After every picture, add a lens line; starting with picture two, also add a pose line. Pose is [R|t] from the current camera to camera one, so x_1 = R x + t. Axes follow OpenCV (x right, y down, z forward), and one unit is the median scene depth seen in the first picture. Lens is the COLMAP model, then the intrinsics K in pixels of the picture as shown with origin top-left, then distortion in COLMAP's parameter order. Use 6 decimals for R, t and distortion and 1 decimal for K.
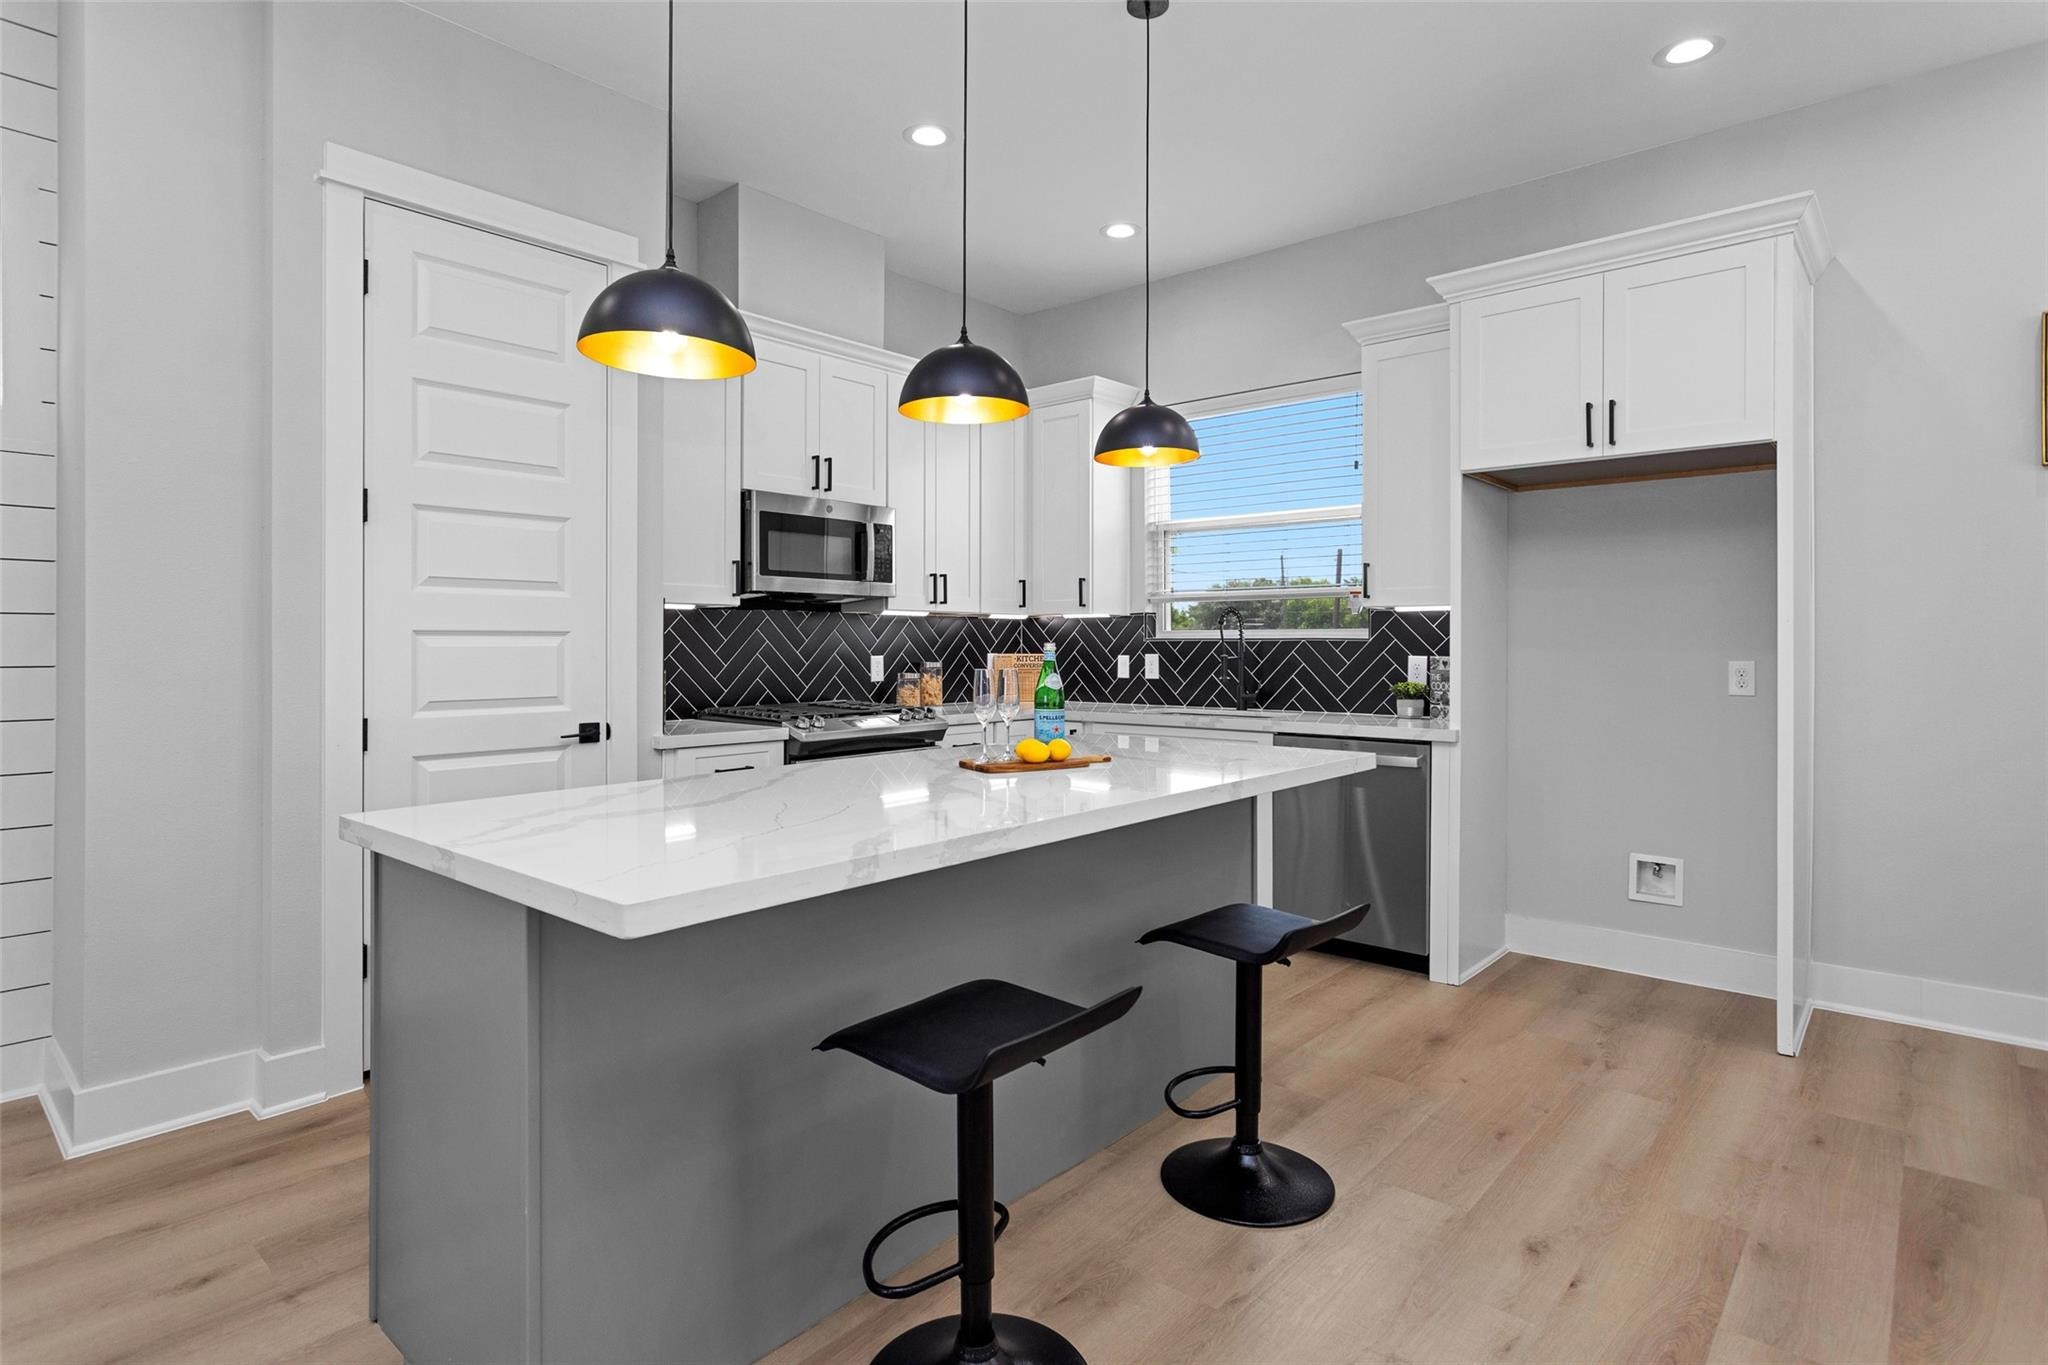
lens RADIAL K [[1055.6, 0, 1022.4], [0, 1055.6, 640.6], [0, 0, 1]] dist [-0.022029, 0.013208]
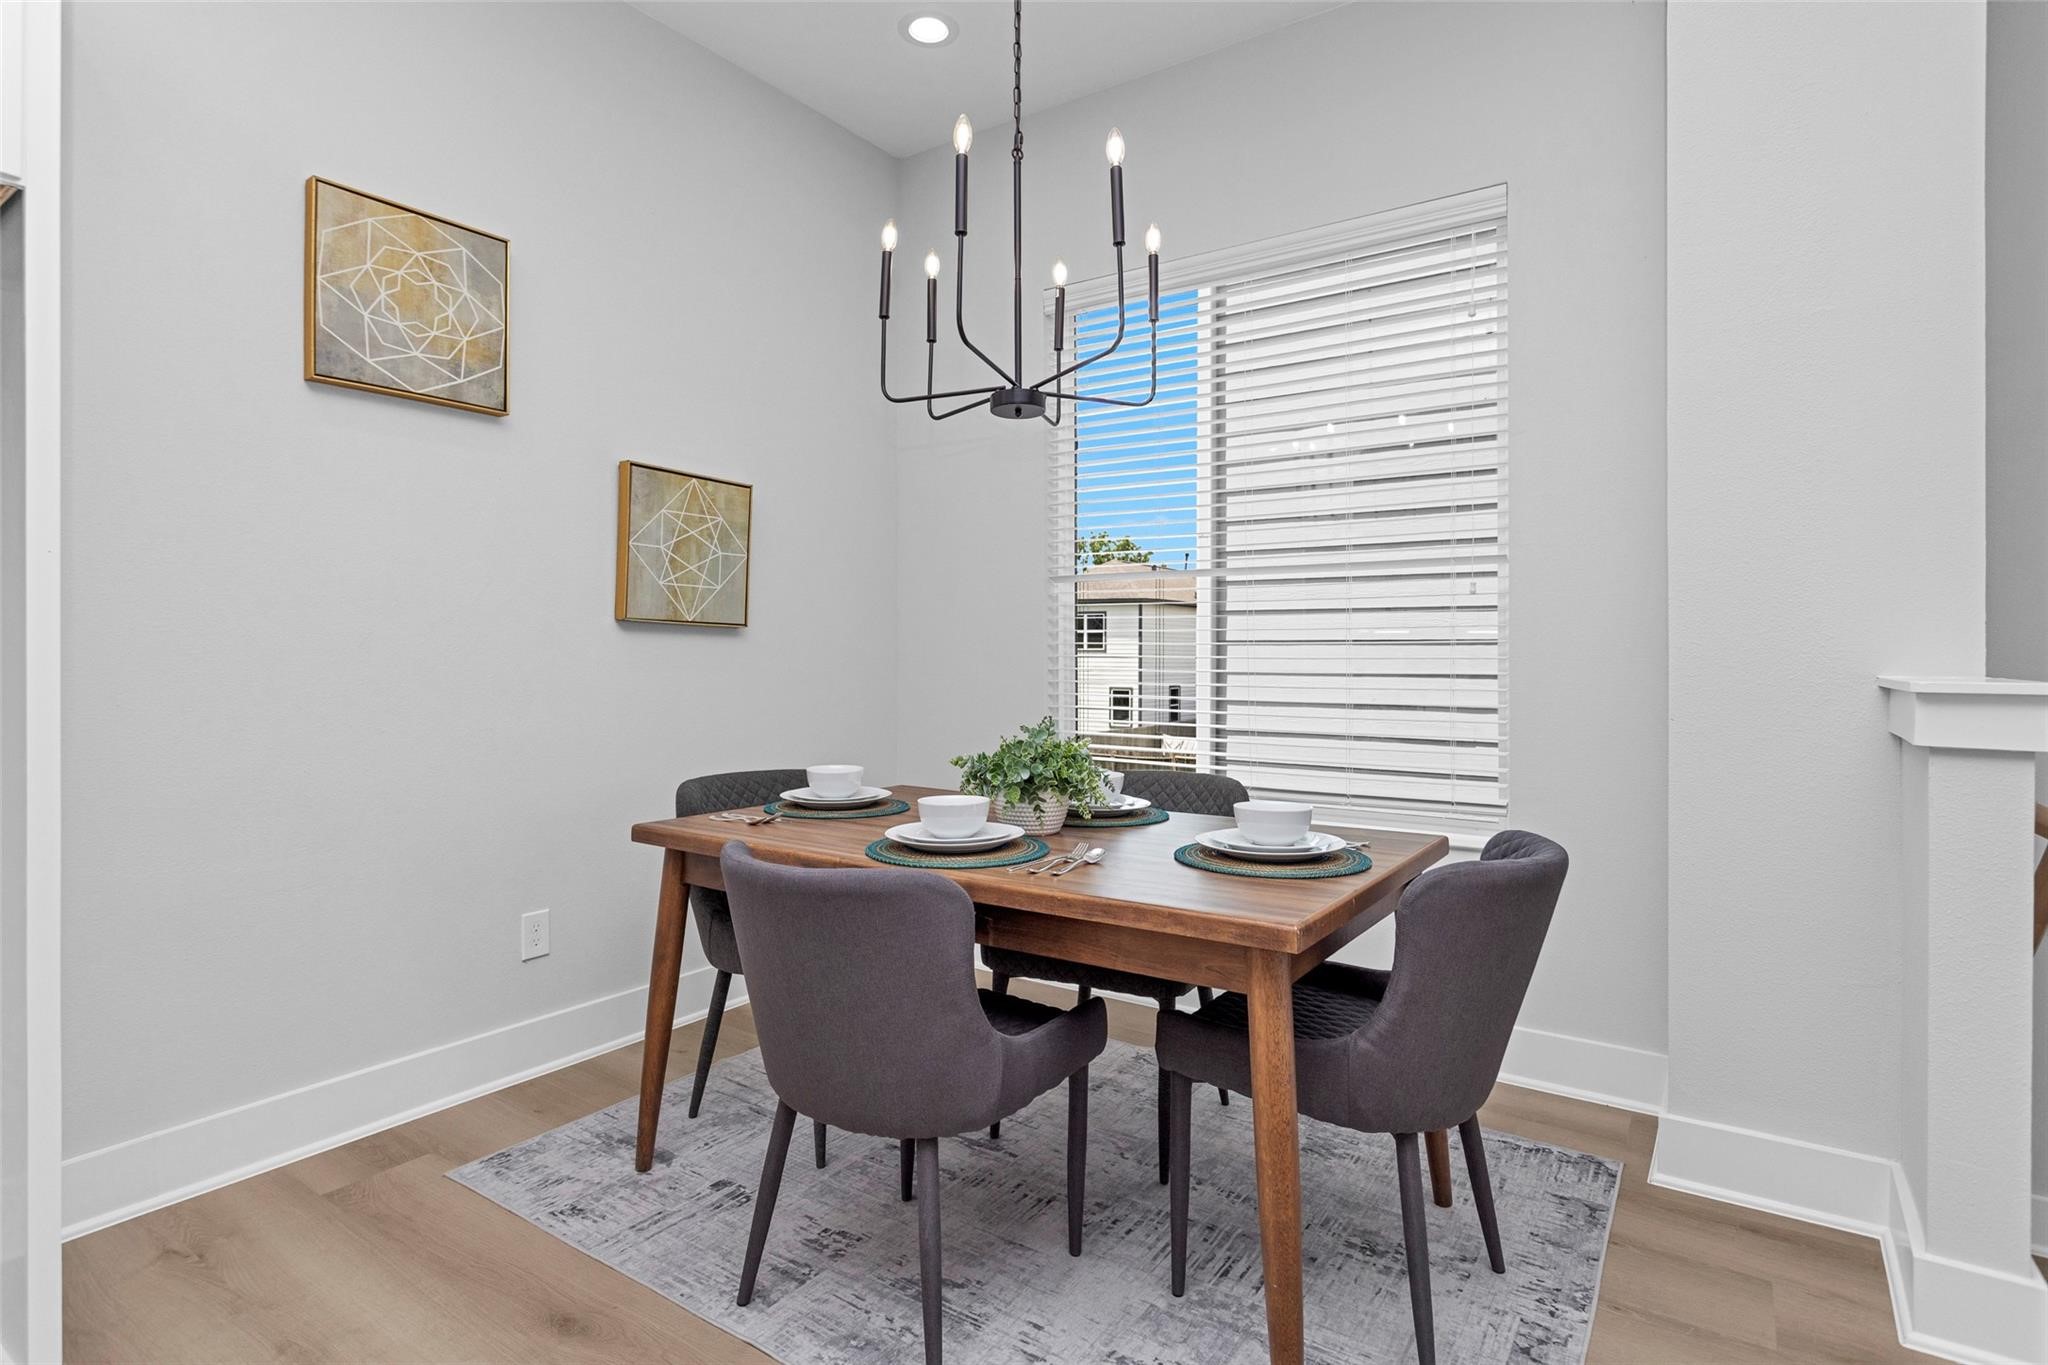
lens RADIAL K [[1055.6, 0, 1012.4], [0, 1055.6, 657.5], [0, 0, 1]] dist [-0.022029, 0.013208]
pose [[-0.105472, -0.001241, 0.994422, 0.135316], [-0.005931, 0.999982, 0.000619, 0.022516], [-0.994405, -0.005833, -0.105477, 0.446114]]
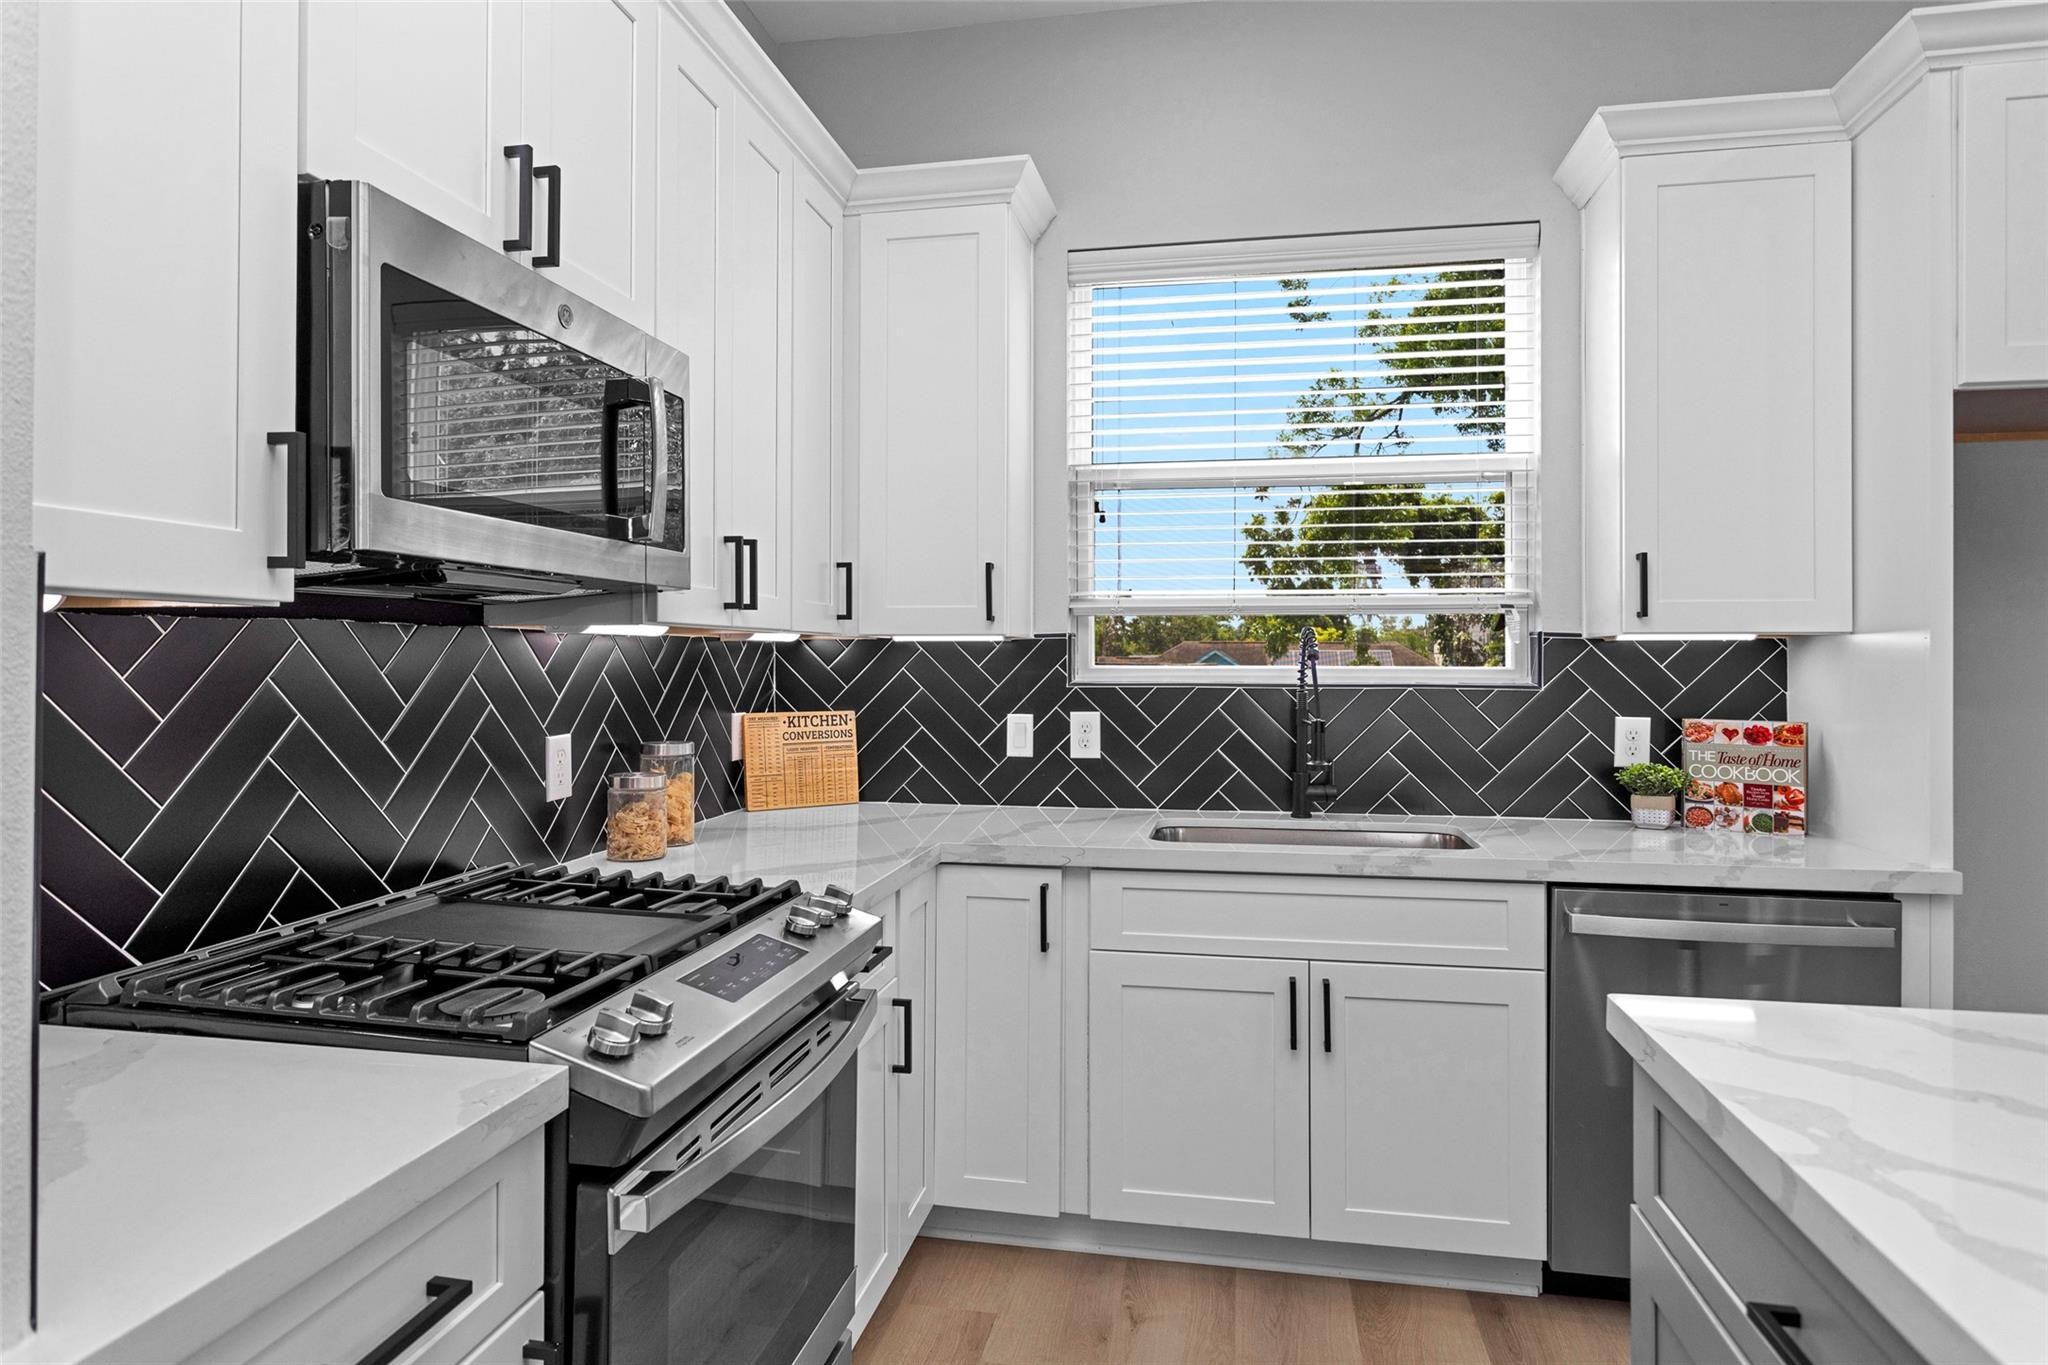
lens RADIAL K [[1180.4, 0, 1030.8], [0, 1180.4, 646.5], [0, 0, 1]] dist [-0.000313, -0.001512]
pose [[0.858900, 0.005615, 0.512112, -0.262699], [-0.002815, 0.999977, -0.006243, -0.020849], [-0.512135, 0.003920, 0.858896, 0.648464]]
